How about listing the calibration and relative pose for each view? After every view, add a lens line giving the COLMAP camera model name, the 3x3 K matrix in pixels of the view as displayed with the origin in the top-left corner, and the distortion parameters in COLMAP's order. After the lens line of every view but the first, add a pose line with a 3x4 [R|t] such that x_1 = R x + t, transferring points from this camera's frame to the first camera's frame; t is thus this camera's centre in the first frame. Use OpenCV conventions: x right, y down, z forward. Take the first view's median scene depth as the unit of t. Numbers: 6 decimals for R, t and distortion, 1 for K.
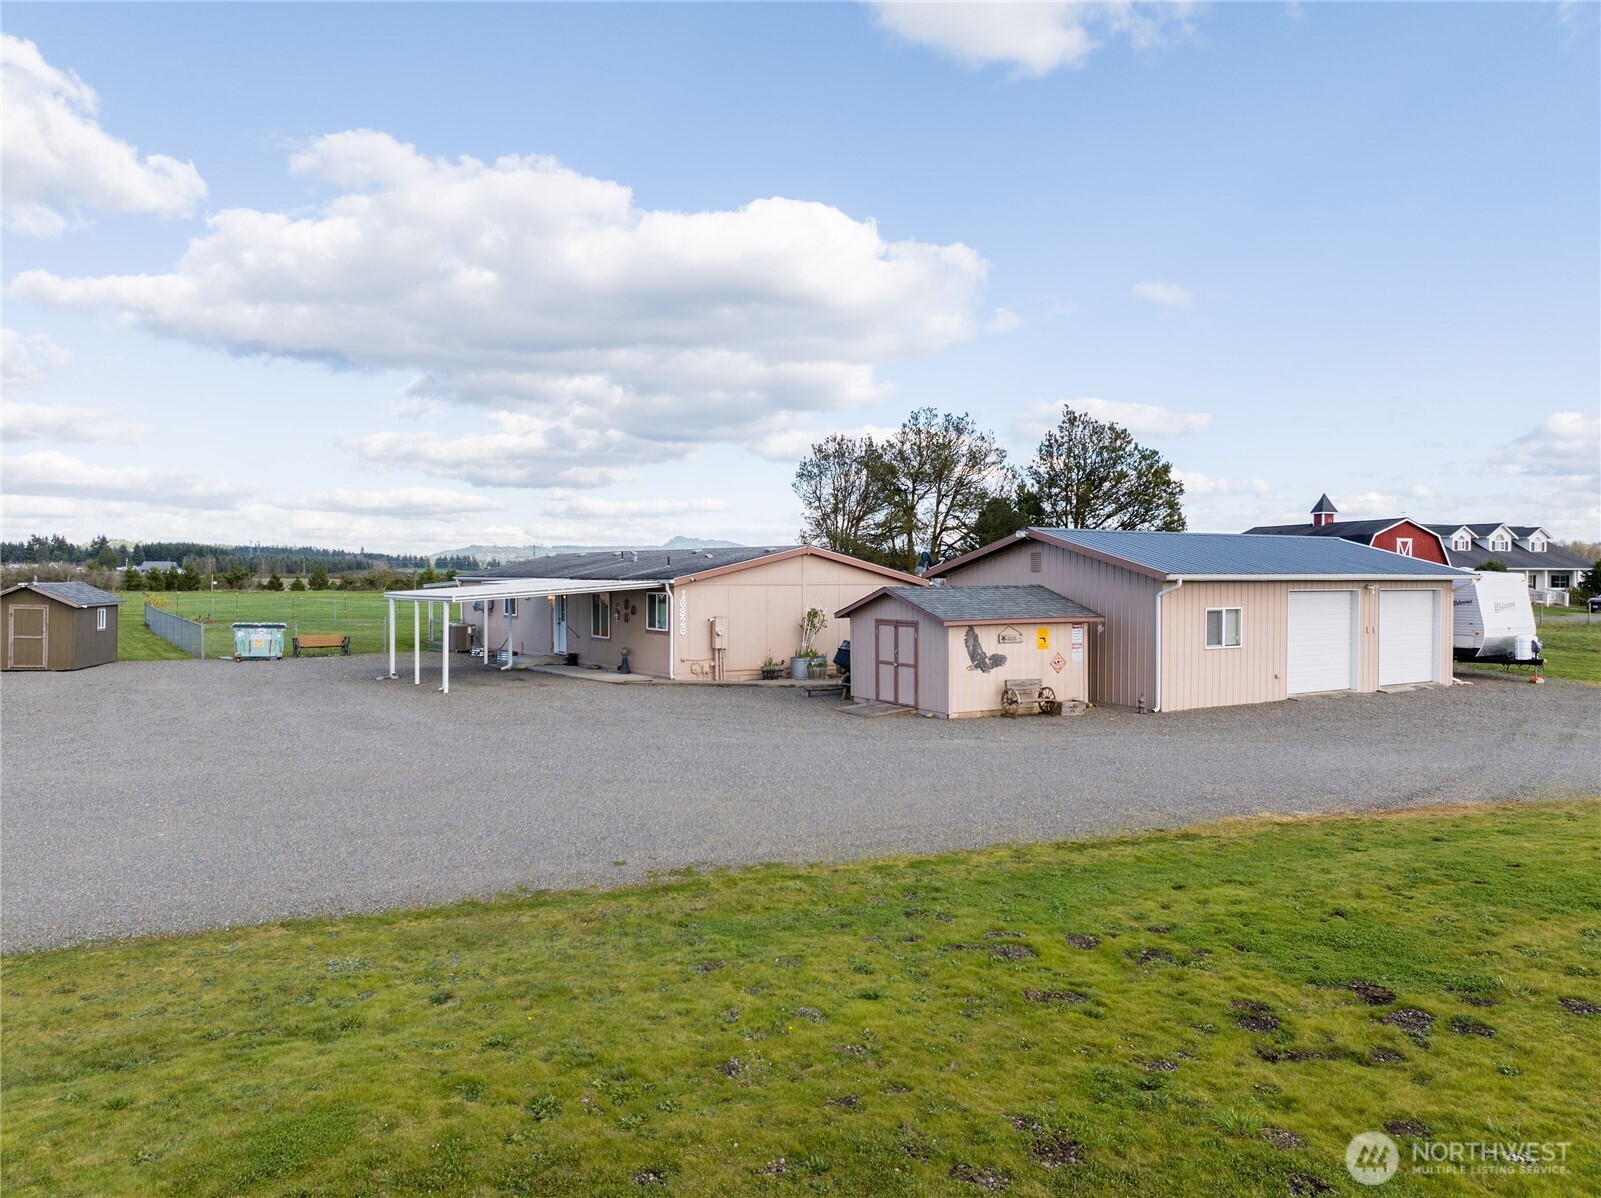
lens RADIAL K [[1128.4, 0, 800.5], [0, 1128.4, 599.0], [0, 0, 1]] dist [0.002724, 0.000939]
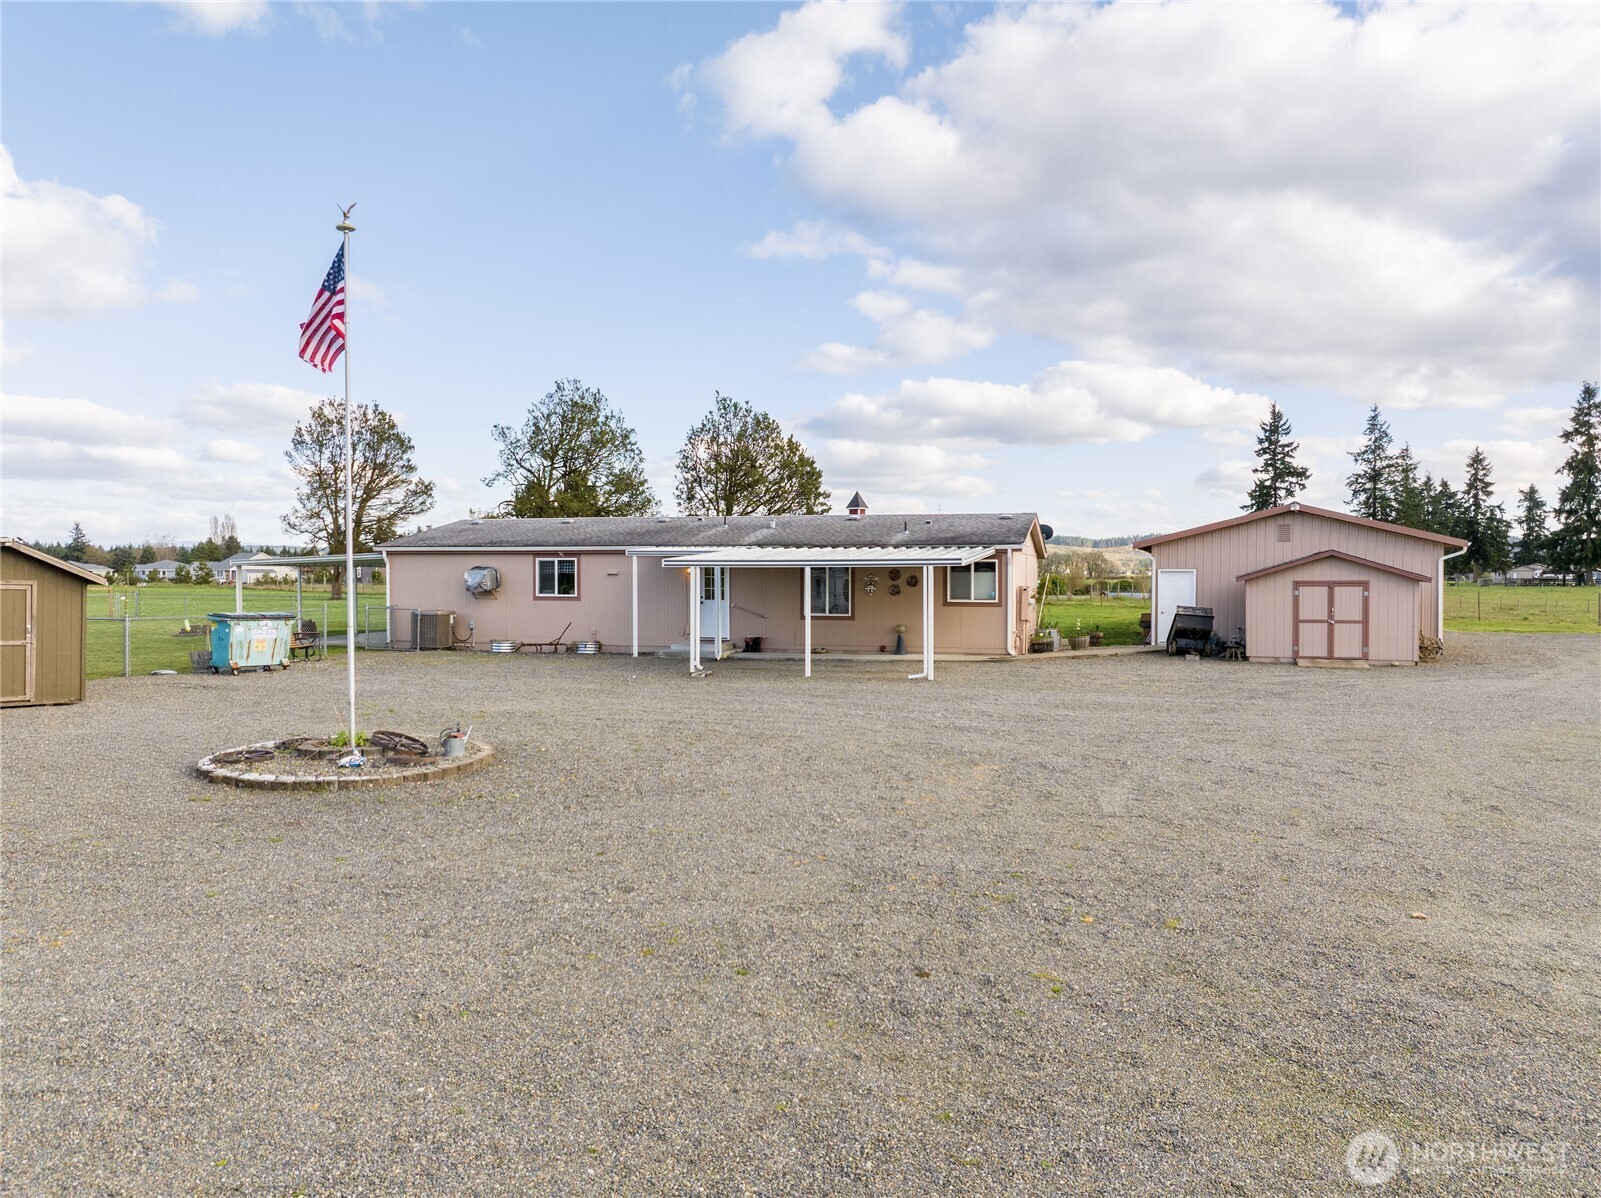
lens RADIAL K [[1115.1, 0, 800.5], [0, 1115.1, 599.0], [0, 0, 1]] dist [-0.045964, 0.000599]
pose [[0.761025, -0.016218, 0.648519, -0.696842], [0.013792, 0.999866, 0.008819, 0.013690], [-0.648575, 0.002233, 0.761147, 0.365146]]
